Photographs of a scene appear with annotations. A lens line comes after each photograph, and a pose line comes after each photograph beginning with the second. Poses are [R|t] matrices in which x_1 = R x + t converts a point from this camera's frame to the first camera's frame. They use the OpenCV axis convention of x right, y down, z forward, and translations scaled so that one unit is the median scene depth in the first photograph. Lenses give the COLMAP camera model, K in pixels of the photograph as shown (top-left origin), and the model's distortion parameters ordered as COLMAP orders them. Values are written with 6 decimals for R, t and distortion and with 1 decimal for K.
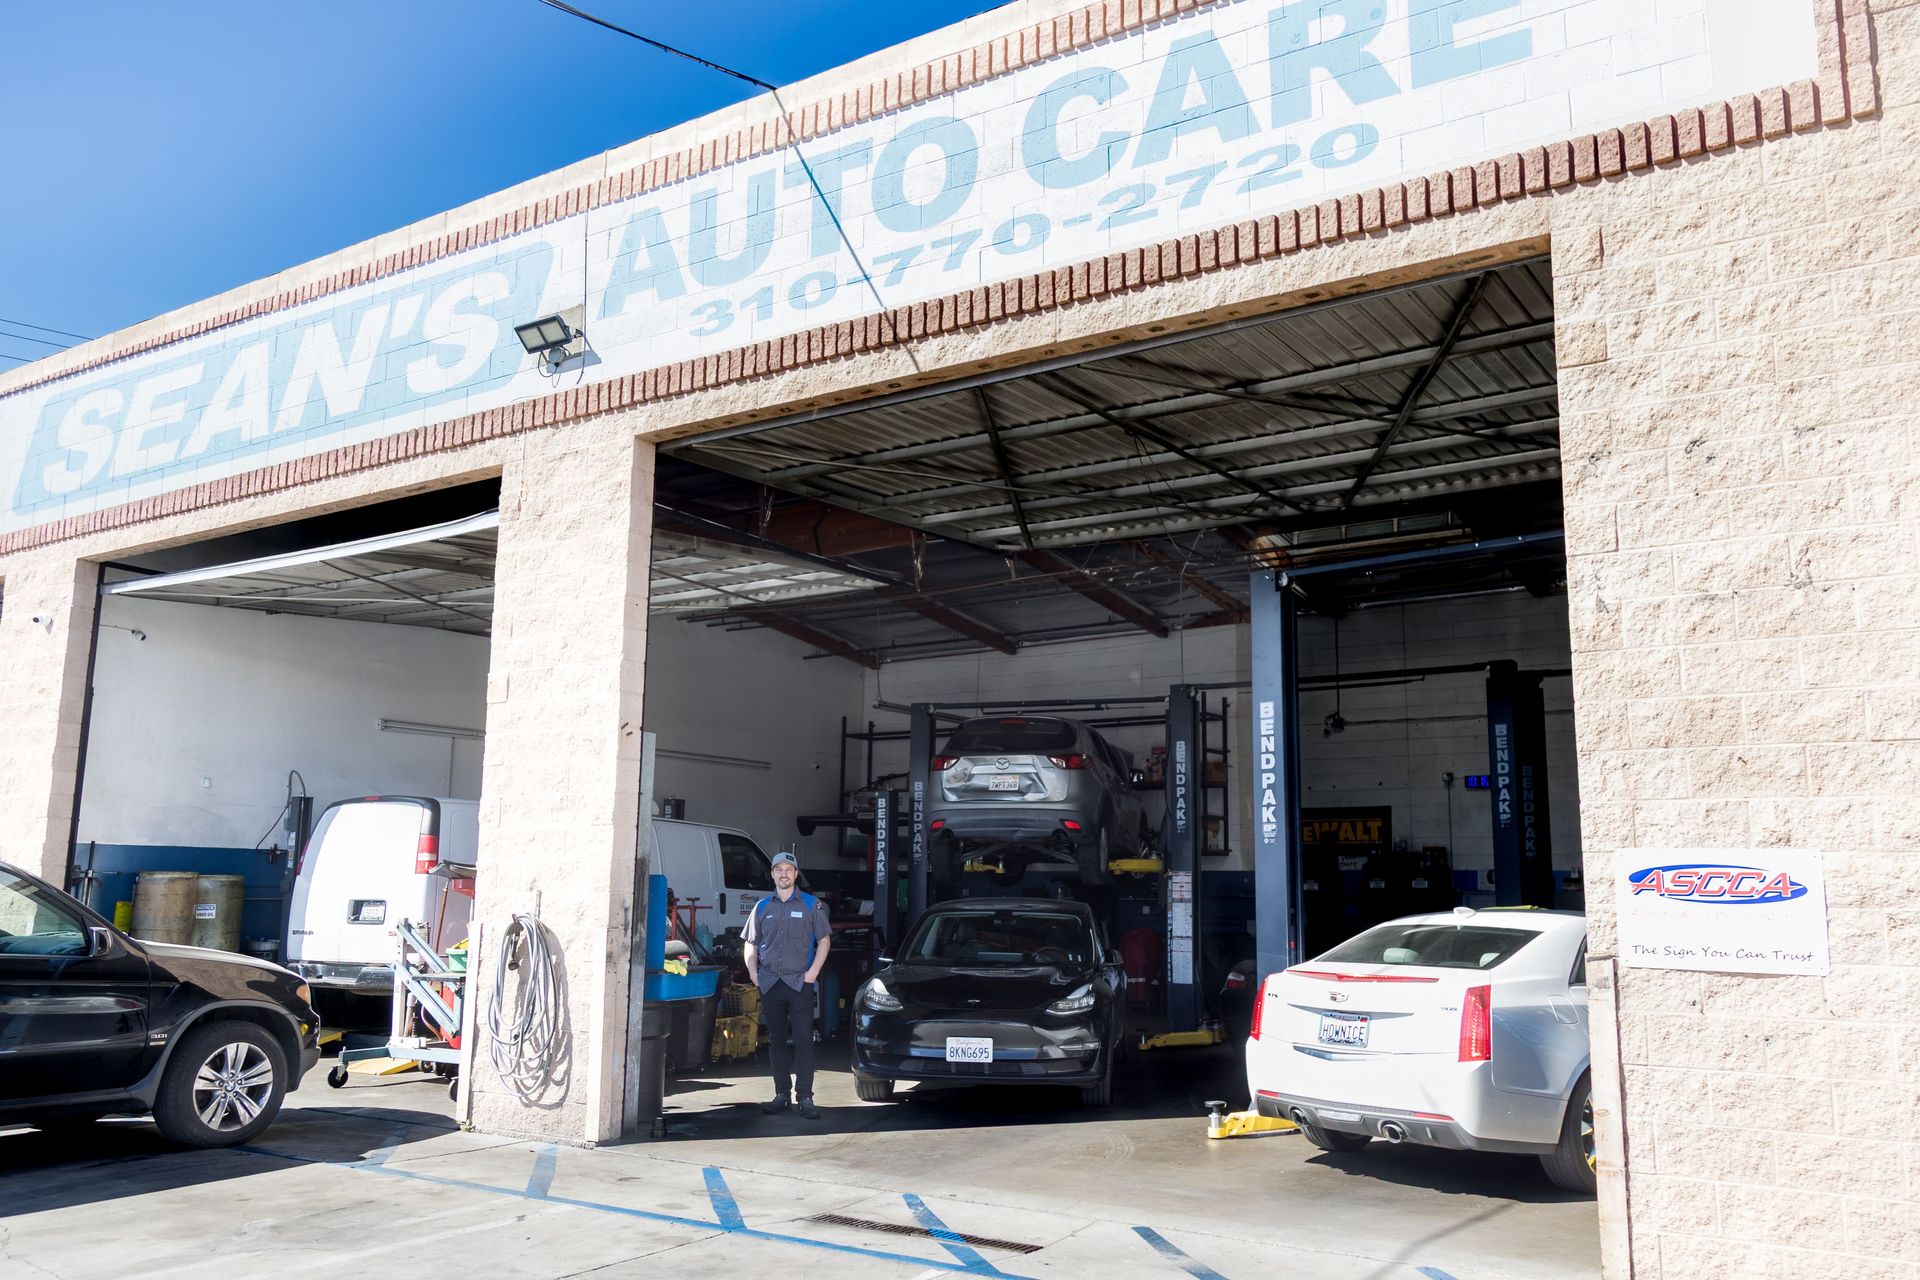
lens RADIAL K [[1489.4, 0, 952.7], [0, 1489.4, 666.0], [0, 0, 1]] dist [0.027226, 0.006921]
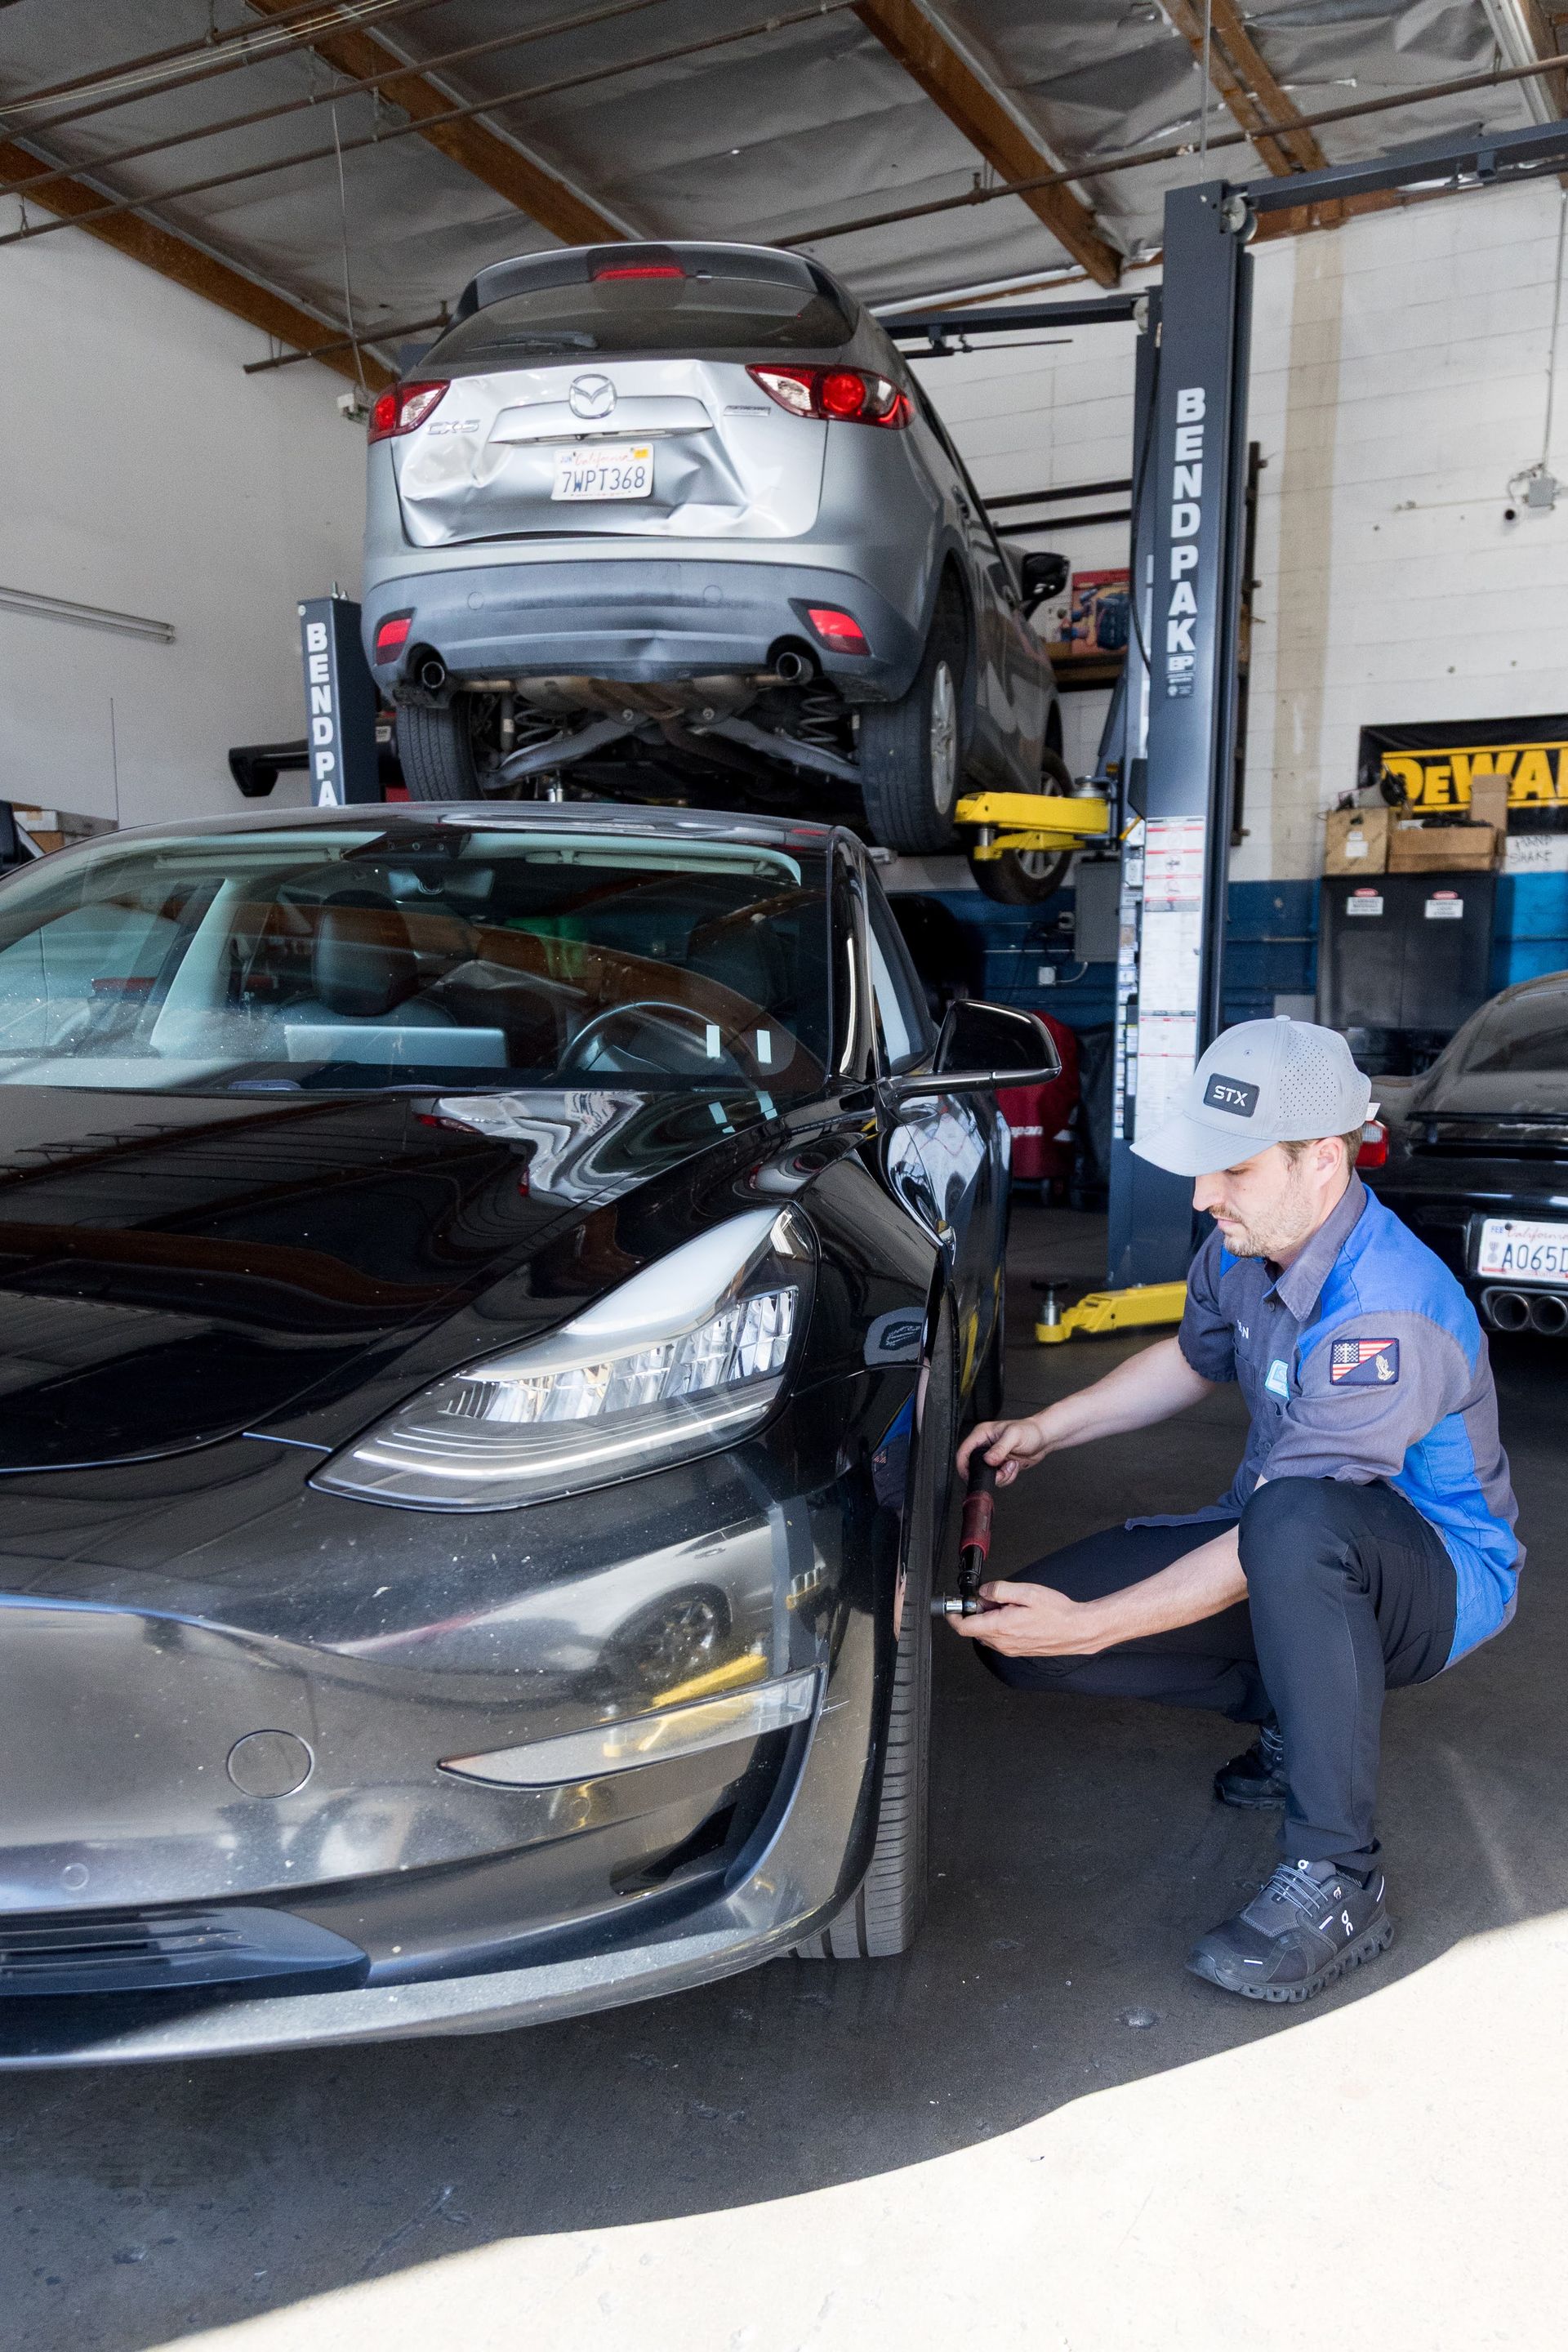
lens RADIAL K [[1824.5, 0, 947.8], [0, 1824.5, 1365.4], [0, 0, 1]] dist [0.027226, 0.006921]
pose [[0.996012, -0.016900, 0.087602, 0.113934], [-0.013283, 0.942864, 0.332913, 0.207217], [-0.088223, -0.332749, 0.938880, 1.017992]]
